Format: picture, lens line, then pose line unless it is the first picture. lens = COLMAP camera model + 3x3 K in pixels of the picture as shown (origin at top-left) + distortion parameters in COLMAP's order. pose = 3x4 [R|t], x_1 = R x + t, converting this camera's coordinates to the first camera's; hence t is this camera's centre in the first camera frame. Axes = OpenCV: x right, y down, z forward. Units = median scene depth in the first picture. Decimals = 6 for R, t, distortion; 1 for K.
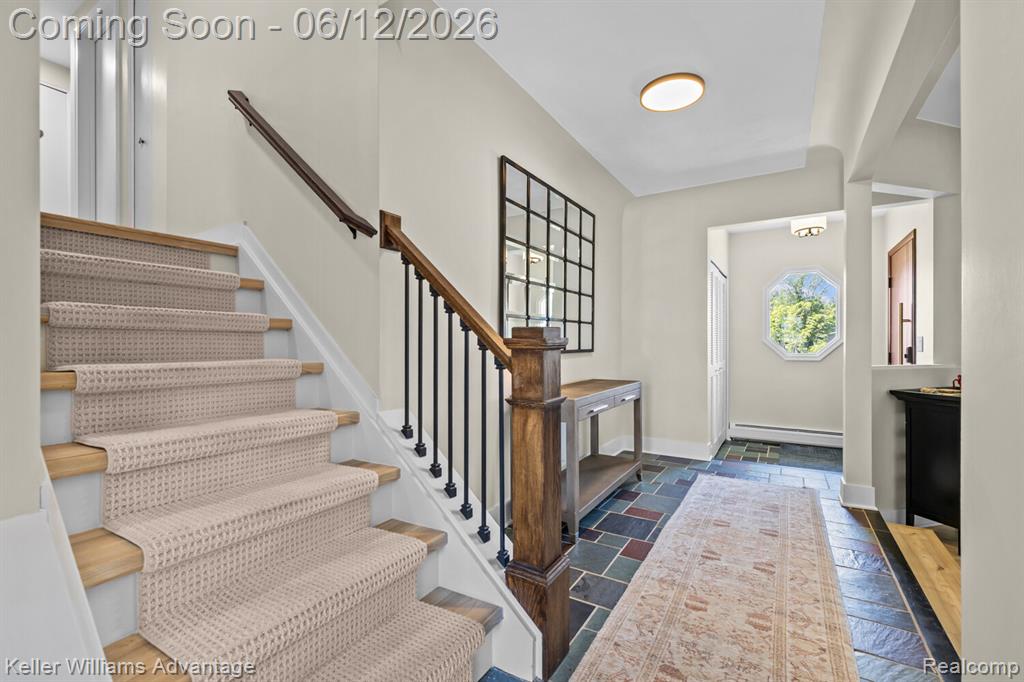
lens RADIAL K [[435.9, 0, 515.9], [0, 435.9, 342.6], [0, 0, 1]] dist [0.000249, 0.000116]
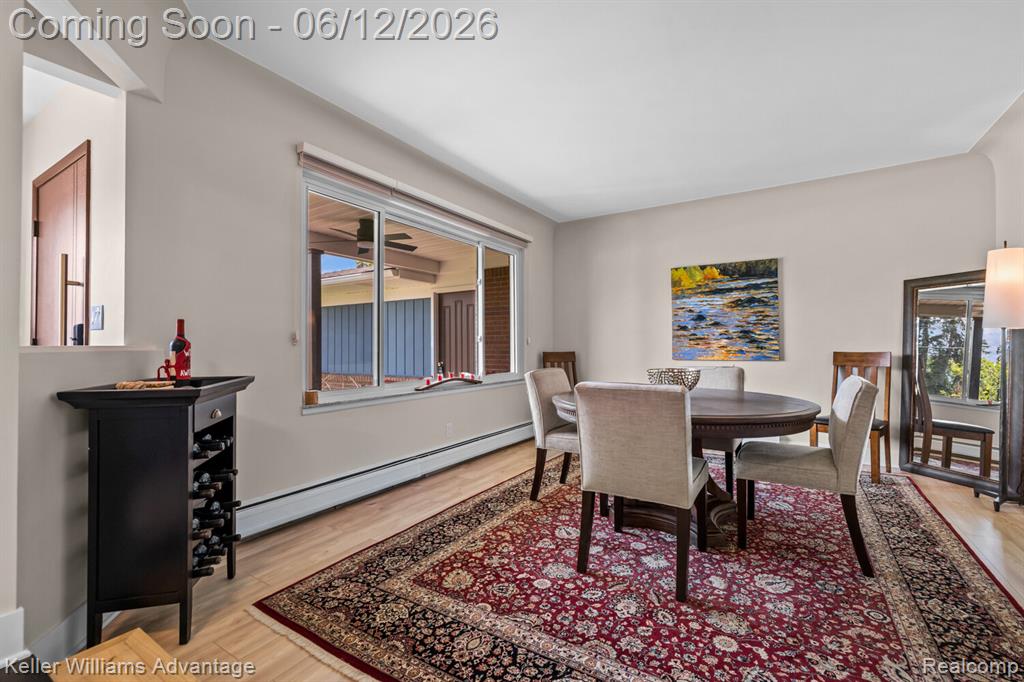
lens RADIAL K [[435.9, 0, 515.9], [0, 435.9, 342.6], [0, 0, 1]] dist [0.000249, 0.000116]
pose [[0.000287, 0.014678, 0.999892, 0.284542], [0.002261, 0.999890, -0.014679, 0.049117], [-0.999997, 0.002265, 0.000254, 0.380393]]
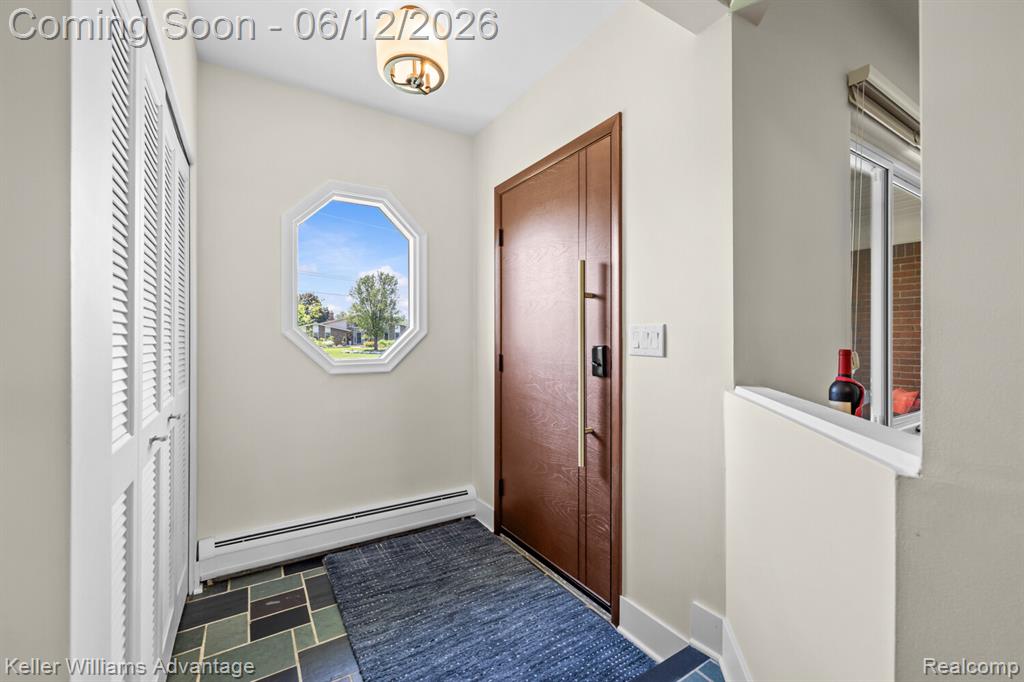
lens RADIAL K [[430.8, 0, 514.8], [0, 430.8, 339.9], [0, 0, 1]] dist [-0.001777, 0.000016]
pose [[0.441140, 0.002935, 0.897433, 0.422867], [-0.005480, 0.999985, -0.000577, 0.003661], [-0.897421, -0.004664, 0.441150, 0.906154]]
